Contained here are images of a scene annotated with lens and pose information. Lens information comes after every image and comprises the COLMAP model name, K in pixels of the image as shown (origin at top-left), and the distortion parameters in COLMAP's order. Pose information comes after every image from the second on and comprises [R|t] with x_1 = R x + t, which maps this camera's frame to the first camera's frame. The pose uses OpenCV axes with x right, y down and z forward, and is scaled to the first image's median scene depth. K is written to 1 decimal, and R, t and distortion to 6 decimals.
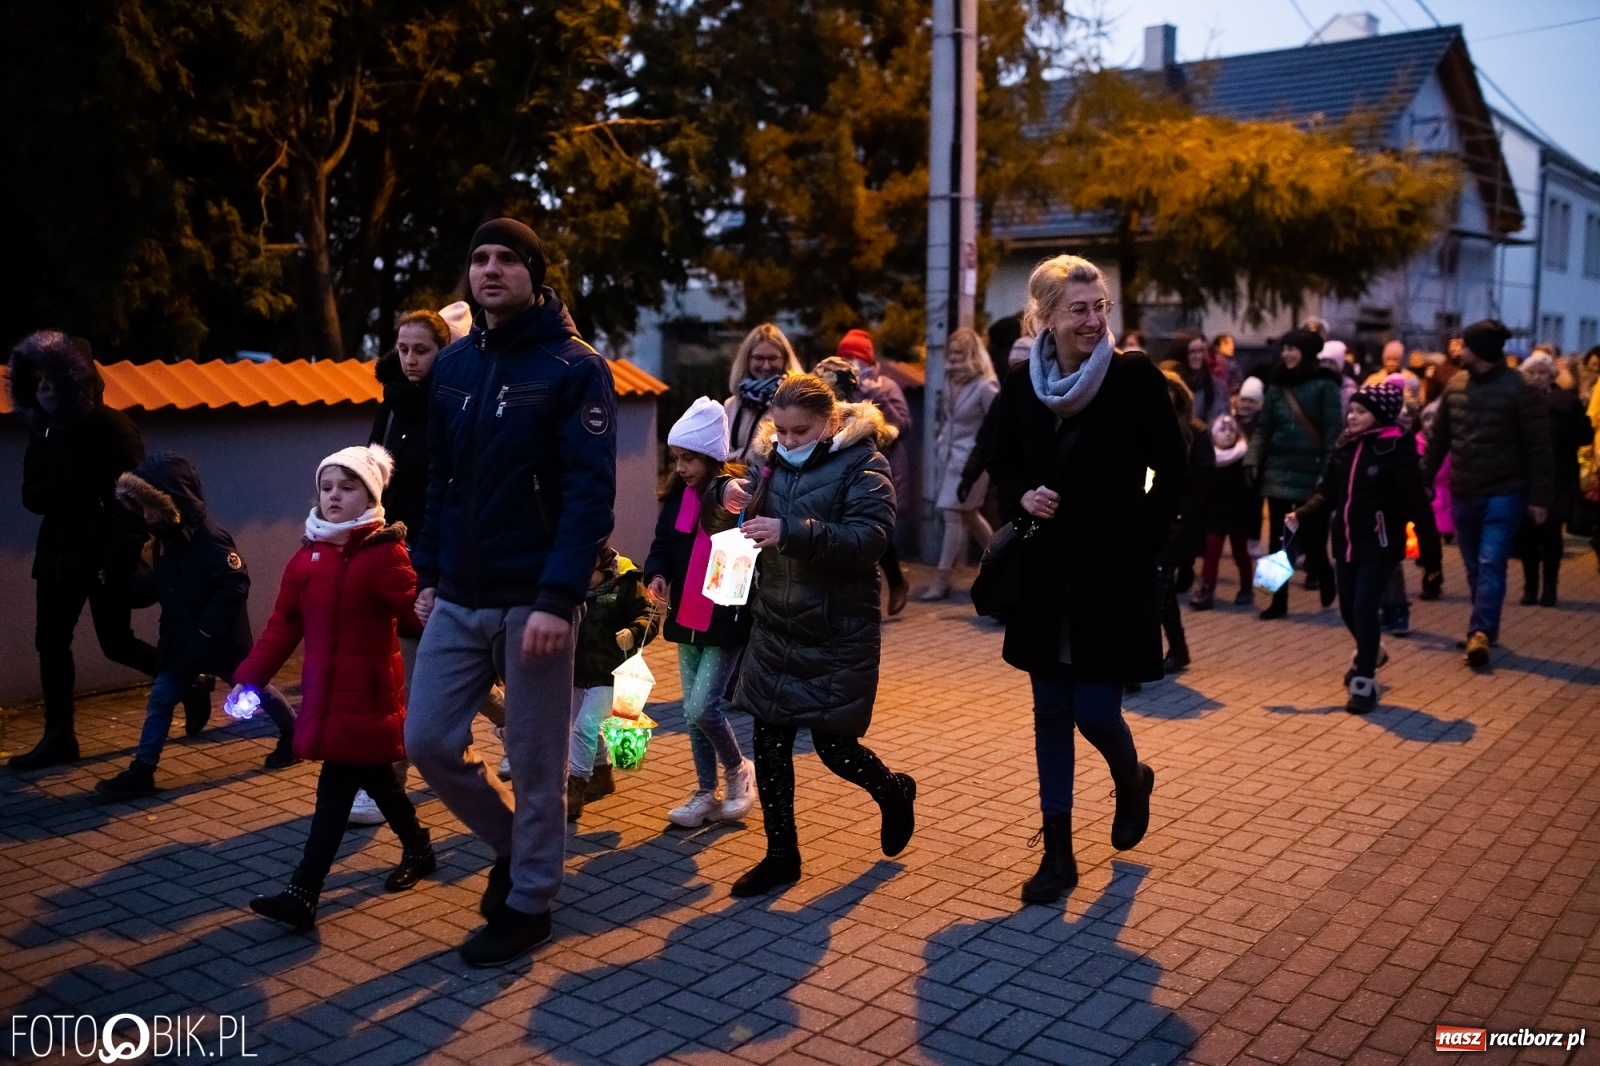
lens RADIAL K [[1519.7, 0, 797.0], [0, 1519.7, 535.2], [0, 0, 1]] dist [-0.070290, 0.103678]
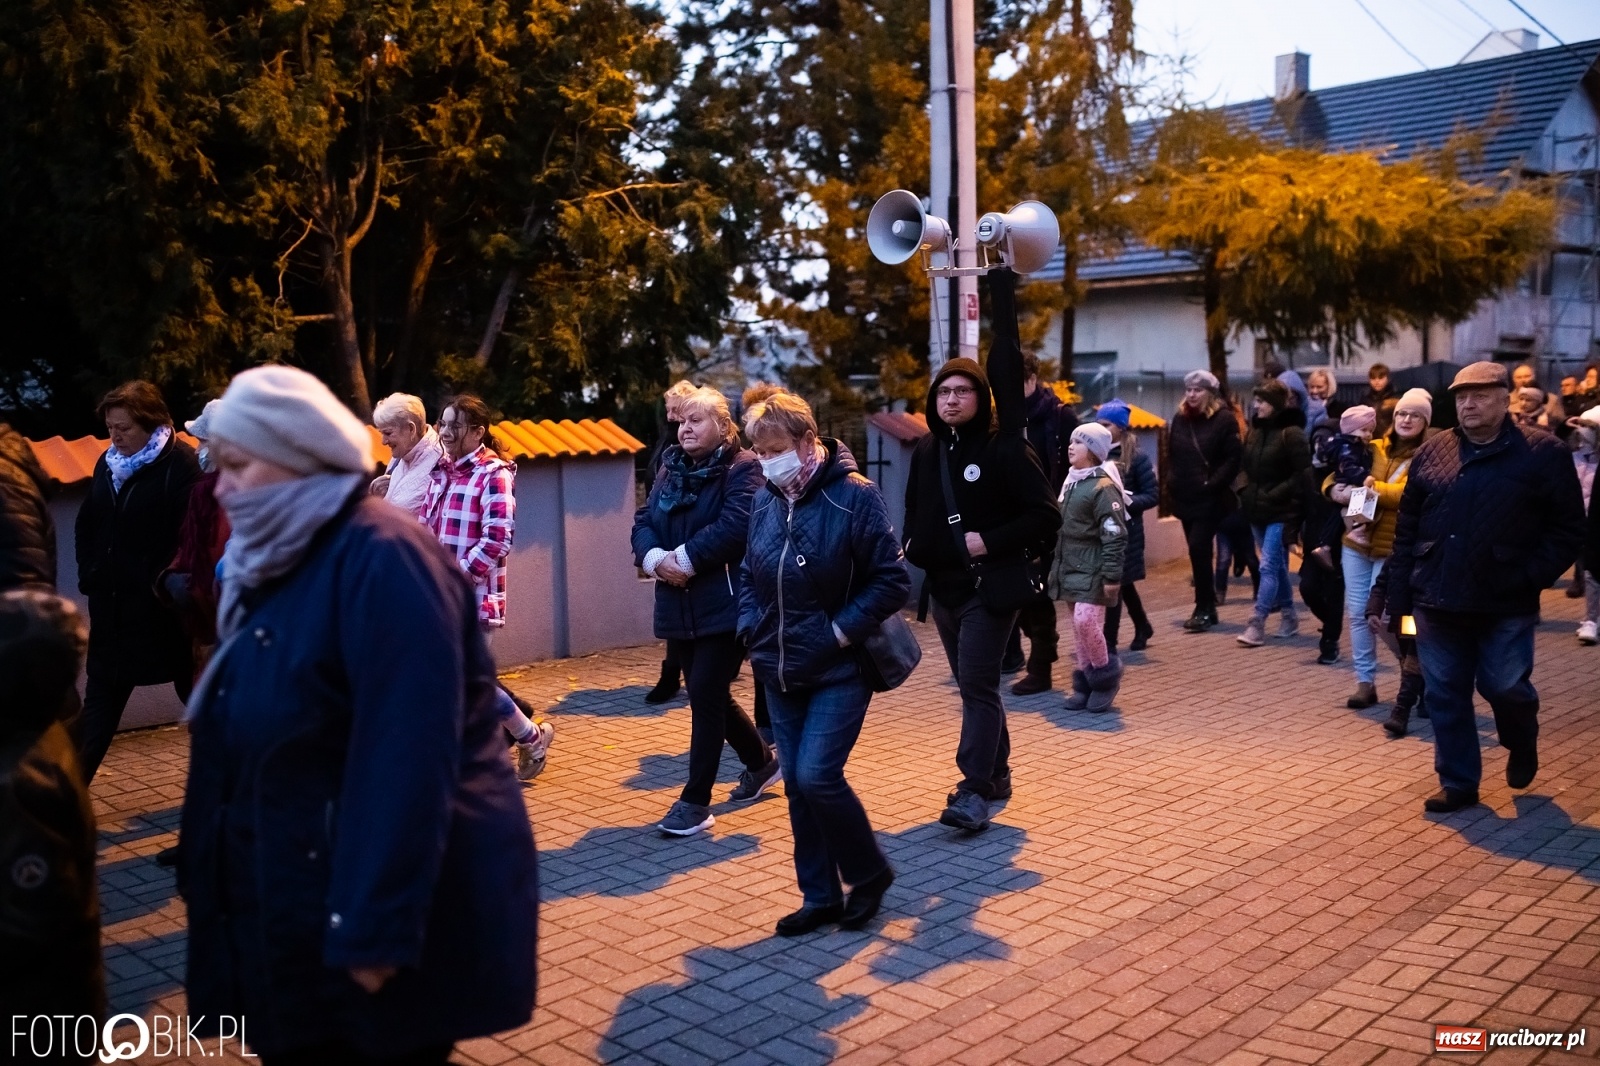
lens RADIAL K [[1517.5, 0, 797.3], [0, 1517.5, 534.1], [0, 0, 1]] dist [-0.066095, 0.095293]
pose [[0.992203, -0.009940, -0.124238, 0.119691], [0.006760, 0.999639, -0.025984, -0.007882], [0.124451, 0.024942, 0.991912, -0.008874]]
